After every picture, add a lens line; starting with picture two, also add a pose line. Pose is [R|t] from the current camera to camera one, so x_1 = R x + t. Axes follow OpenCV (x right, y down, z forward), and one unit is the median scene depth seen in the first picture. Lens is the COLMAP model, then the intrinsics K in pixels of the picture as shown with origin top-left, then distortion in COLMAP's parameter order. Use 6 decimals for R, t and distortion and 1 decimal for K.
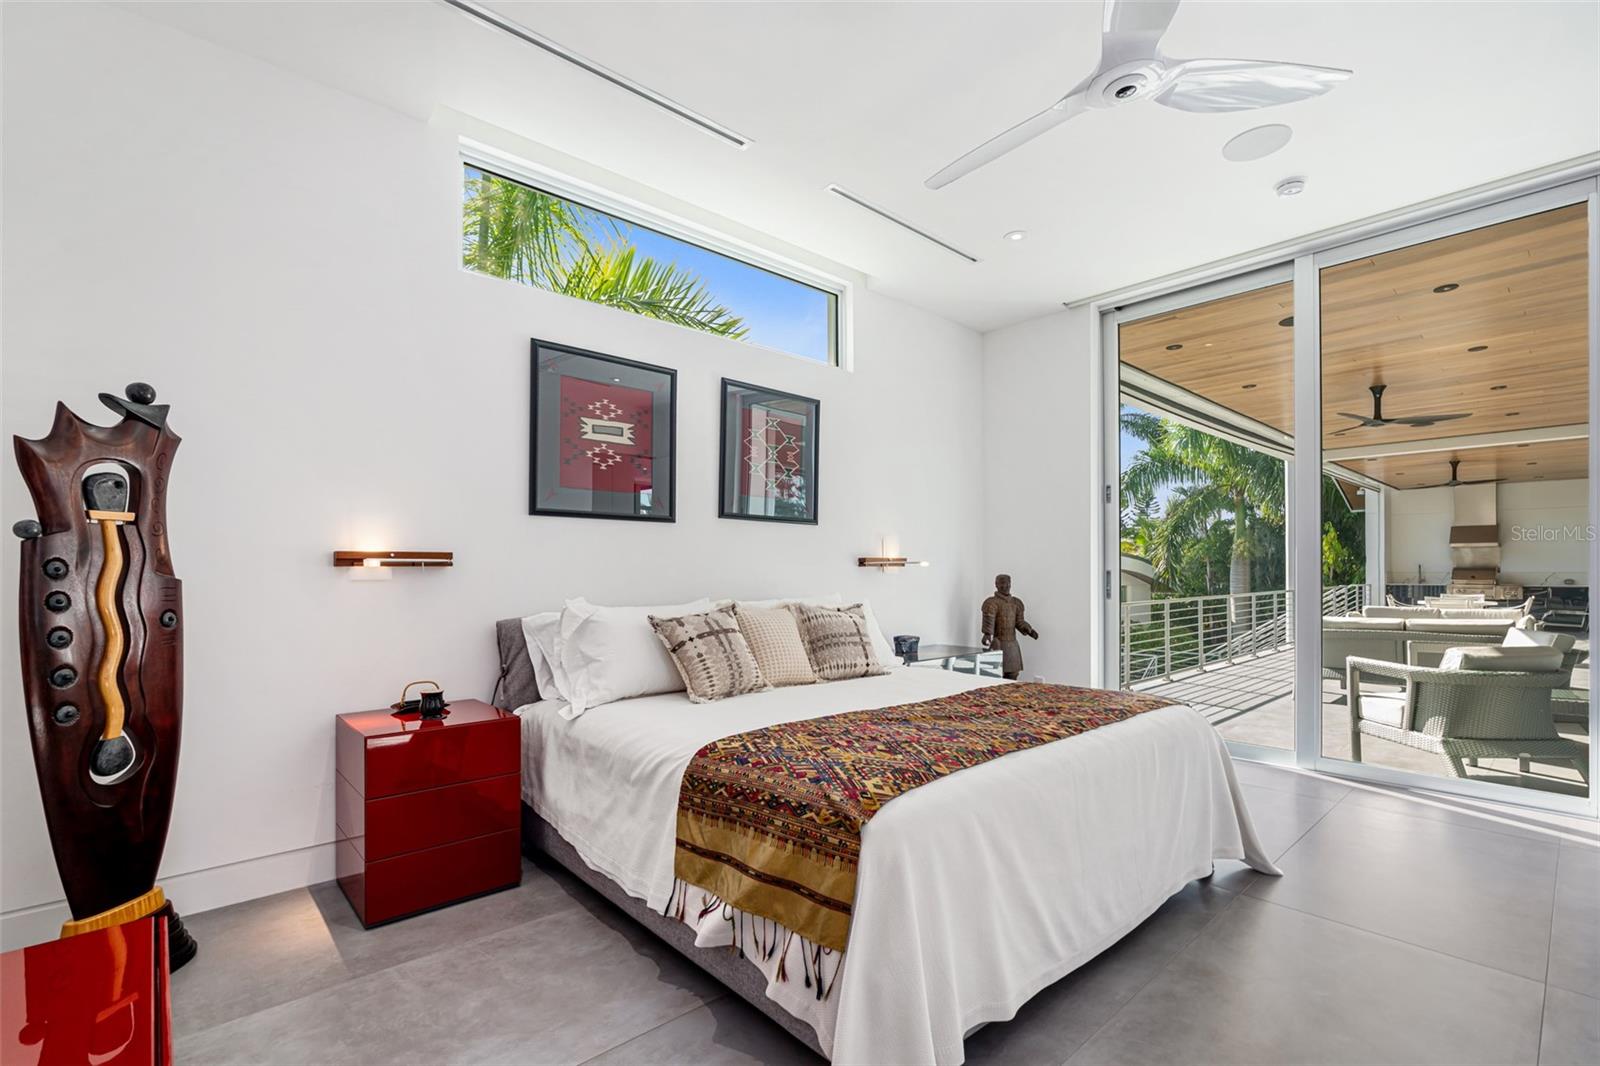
lens RADIAL K [[729.4, 0, 801.0], [0, 729.4, 570.6], [0, 0, 1]] dist [0.037296, 0.000087]
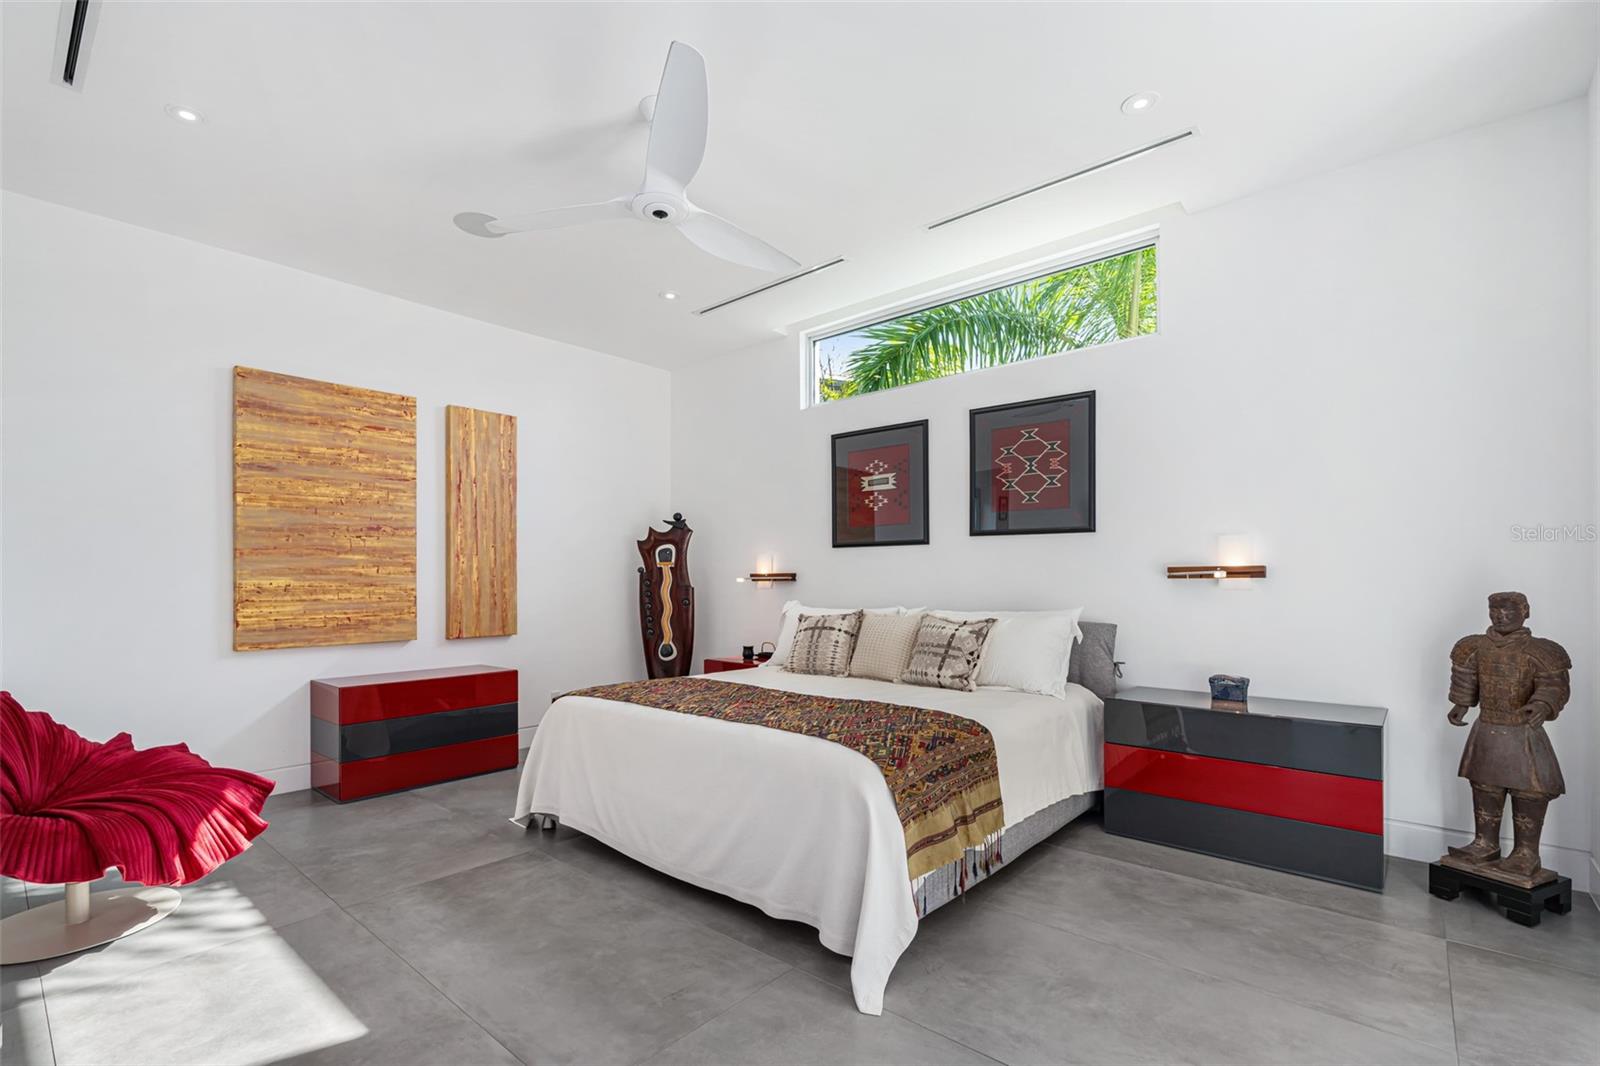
lens RADIAL K [[721.4, 0, 801.2], [0, 721.4, 578.3], [0, 0, 1]] dist [-0.001077, -0.000031]
pose [[0.127315, -0.004275, -0.991853, 1.065880], [0.000788, 0.999991, -0.004209, -0.003732], [0.991862, -0.000246, 0.127317, 0.679708]]
